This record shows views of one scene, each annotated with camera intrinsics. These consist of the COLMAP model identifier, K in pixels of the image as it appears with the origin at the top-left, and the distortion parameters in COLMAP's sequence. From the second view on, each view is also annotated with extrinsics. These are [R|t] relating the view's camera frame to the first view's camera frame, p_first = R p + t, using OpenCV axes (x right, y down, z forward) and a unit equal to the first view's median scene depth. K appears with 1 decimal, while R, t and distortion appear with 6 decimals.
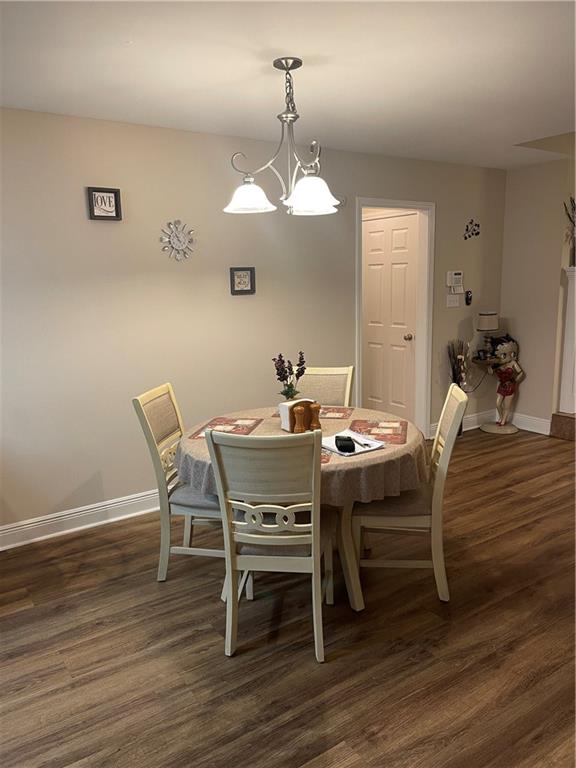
lens RADIAL K [[584.9, 0, 292.0], [0, 584.9, 389.4], [0, 0, 1]] dist [0.059575, -0.053300]
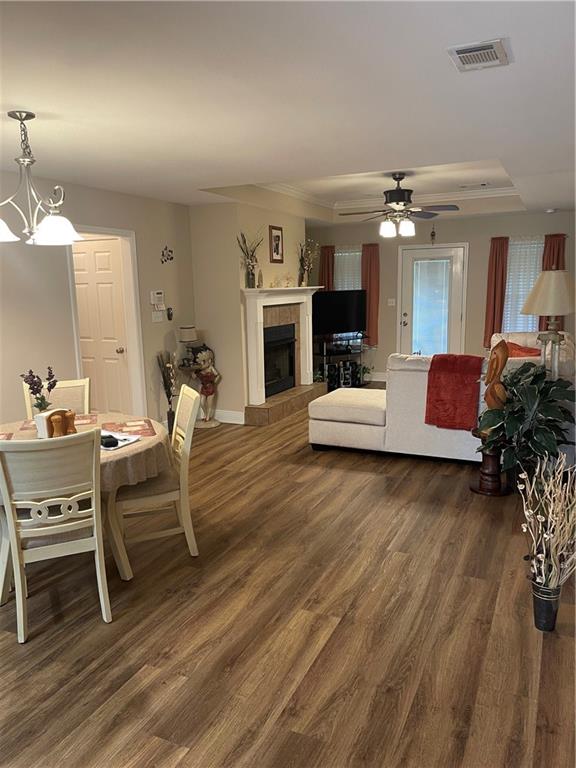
lens RADIAL K [[584.9, 0, 288.3], [0, 584.9, 384.7], [0, 0, 1]] dist [0.059575, -0.053300]
pose [[0.863539, -0.080209, 0.497863, -0.167518], [0.094744, 0.995494, -0.003952, 0.017840], [-0.495303, 0.050582, 0.867247, -0.208774]]
